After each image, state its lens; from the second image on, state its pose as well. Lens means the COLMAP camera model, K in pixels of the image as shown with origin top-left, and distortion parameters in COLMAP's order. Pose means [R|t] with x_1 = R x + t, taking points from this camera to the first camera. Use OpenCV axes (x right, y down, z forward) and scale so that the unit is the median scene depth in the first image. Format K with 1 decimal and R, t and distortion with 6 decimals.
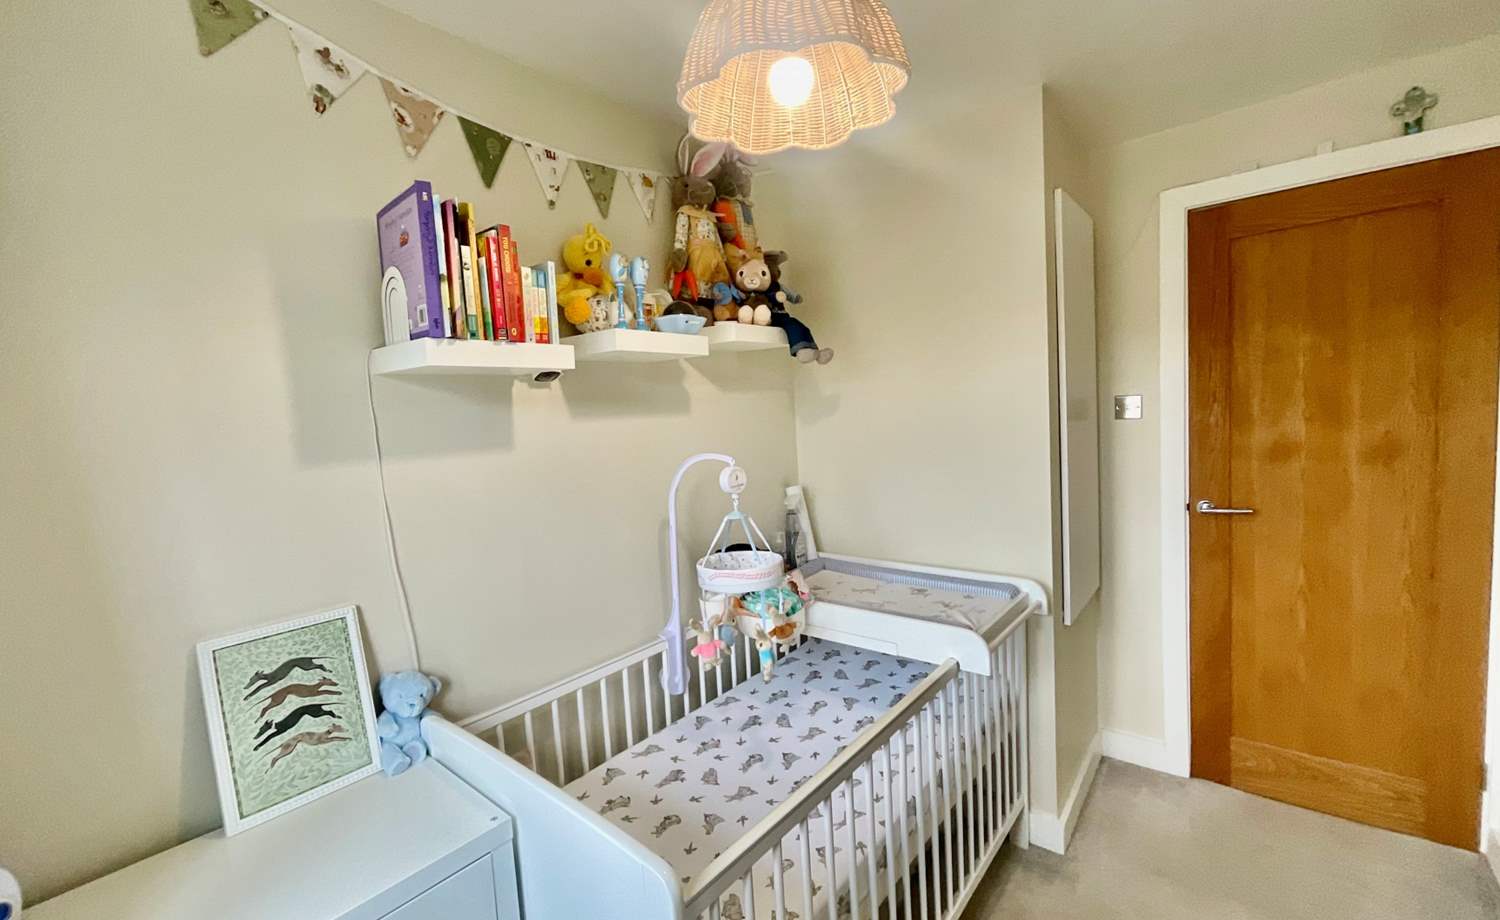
lens RADIAL K [[630.5, 0, 750.0], [0, 630.5, 460.0], [0, 0, 1]] dist [-0.000572, -0.000046]
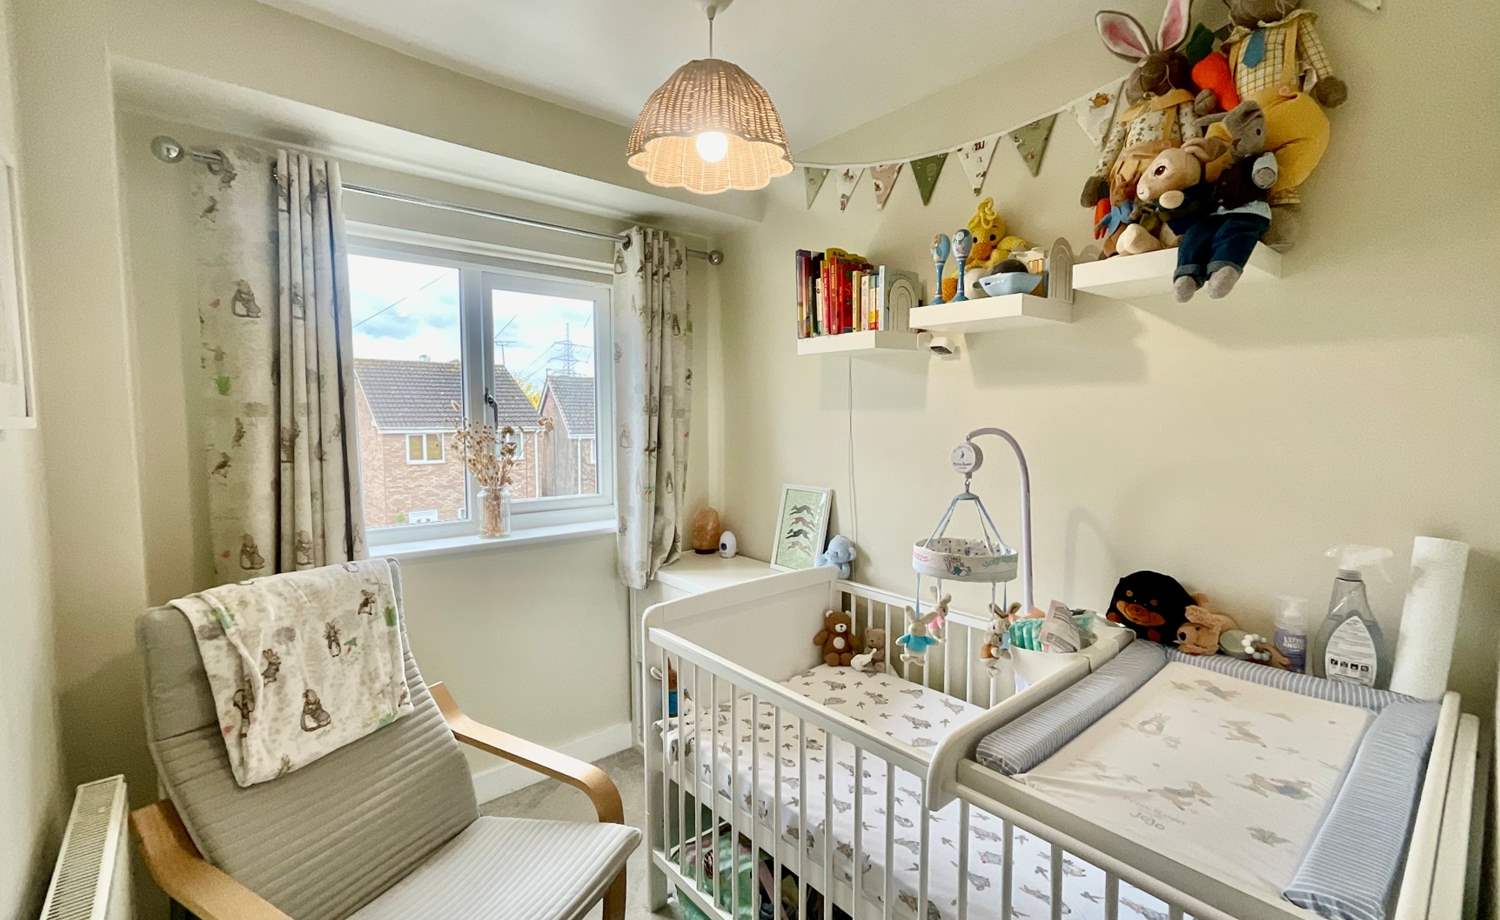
lens RADIAL K [[630.5, 0, 750.0], [0, 630.5, 460.0], [0, 0, 1]] dist [-0.000572, -0.000046]
pose [[-0.169204, 0.127863, -0.977252, 1.083523], [-0.071031, 0.987388, 0.141487, -0.082150], [0.983018, 0.093355, -0.157988, 0.998434]]
